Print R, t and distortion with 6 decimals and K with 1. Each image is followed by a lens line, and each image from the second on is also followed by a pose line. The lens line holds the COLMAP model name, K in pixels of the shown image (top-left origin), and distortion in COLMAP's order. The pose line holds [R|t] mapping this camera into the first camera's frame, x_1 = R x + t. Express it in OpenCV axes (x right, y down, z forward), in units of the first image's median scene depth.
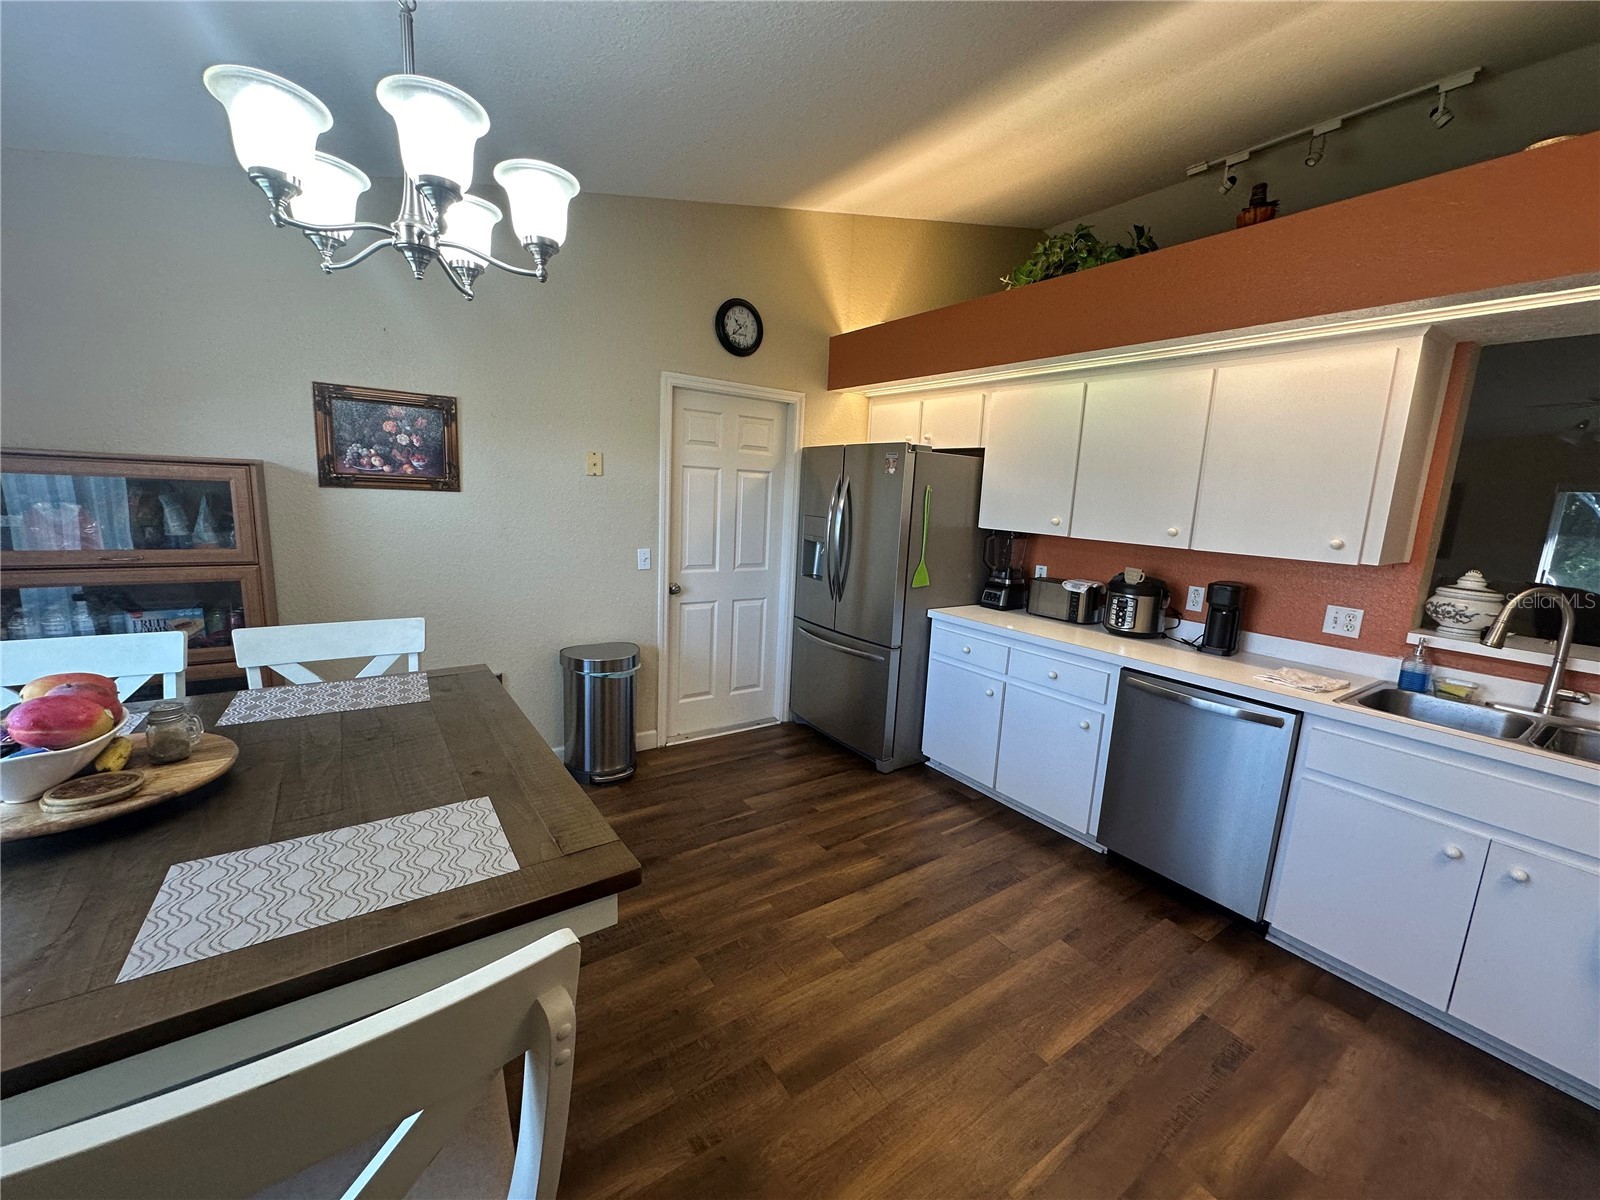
lens RADIAL K [[636.6, 0, 800.0], [0, 636.6, 600.0], [0, 0, 1]] dist [-0.003669, 0.000626]
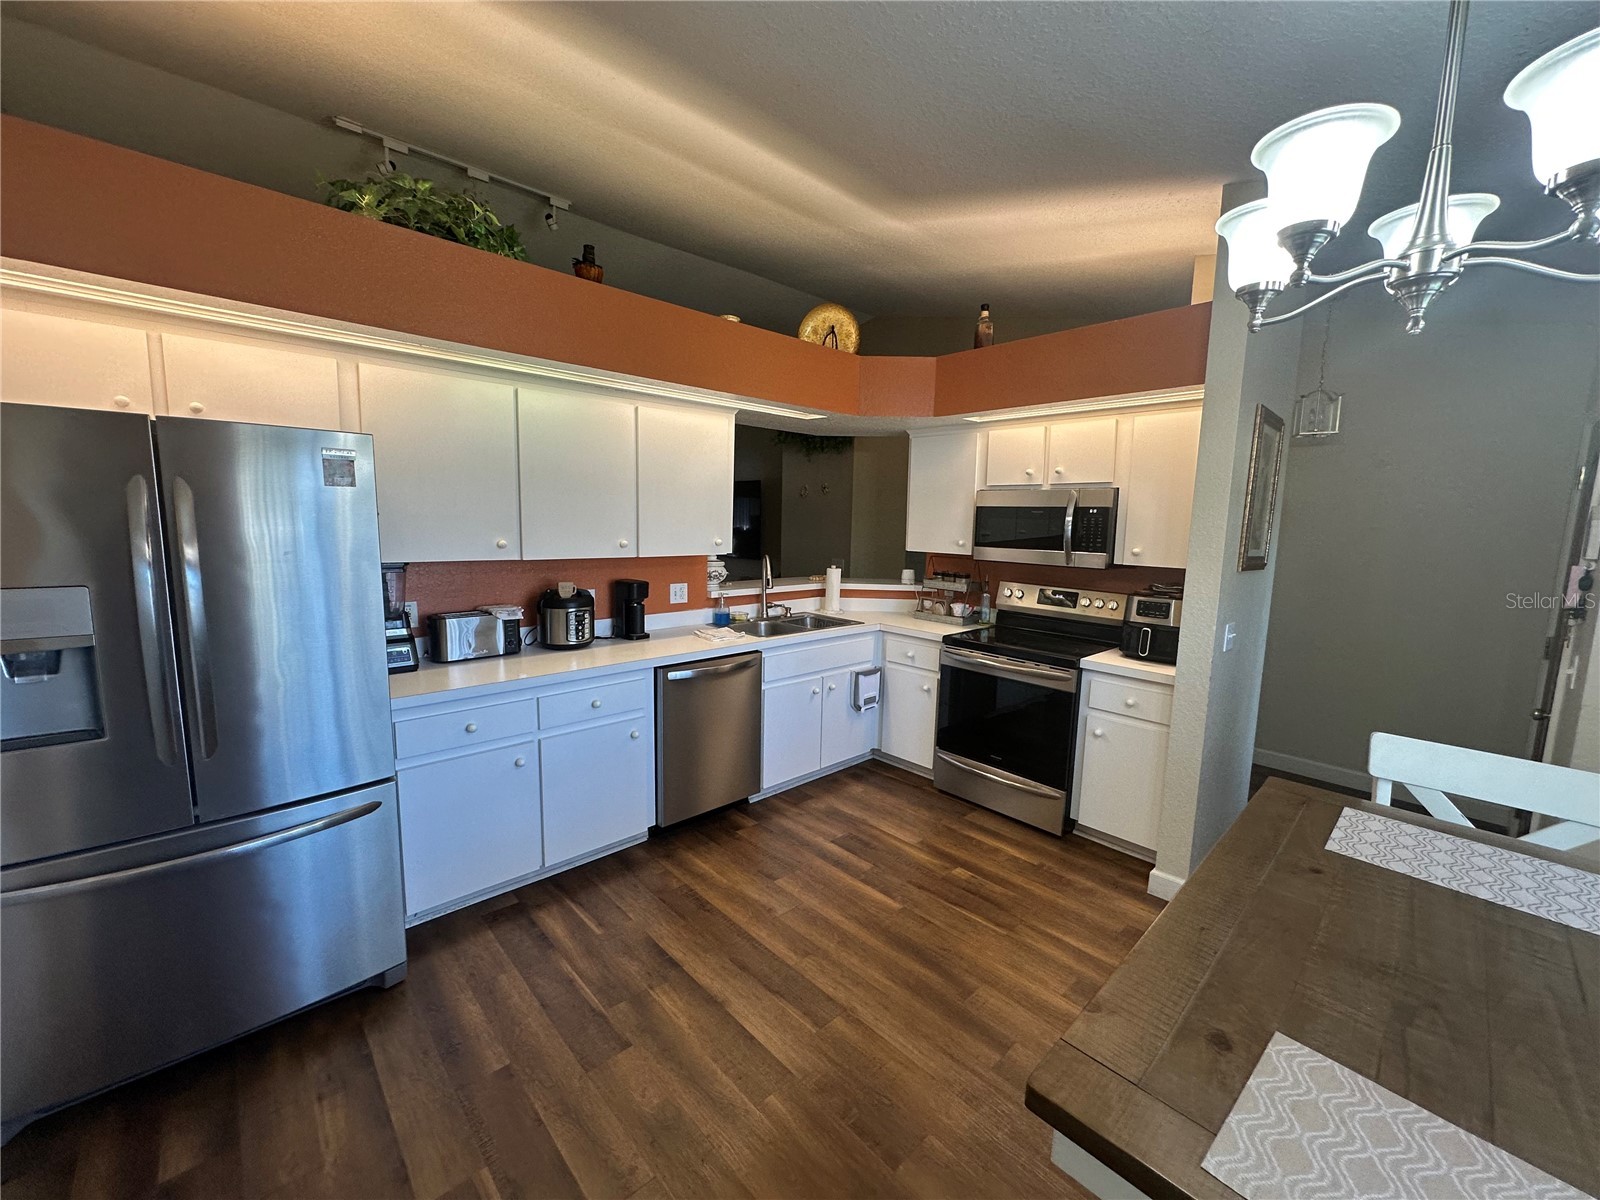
lens RADIAL K [[636.6, 0, 800.0], [0, 636.6, 600.0], [0, 0, 1]] dist [-0.003669, 0.000626]
pose [[-0.138502, -0.180076, 0.973853, -0.675372], [0.140140, 0.969872, 0.199271, -0.223166], [-0.980397, 0.164076, -0.109094, 0.966703]]
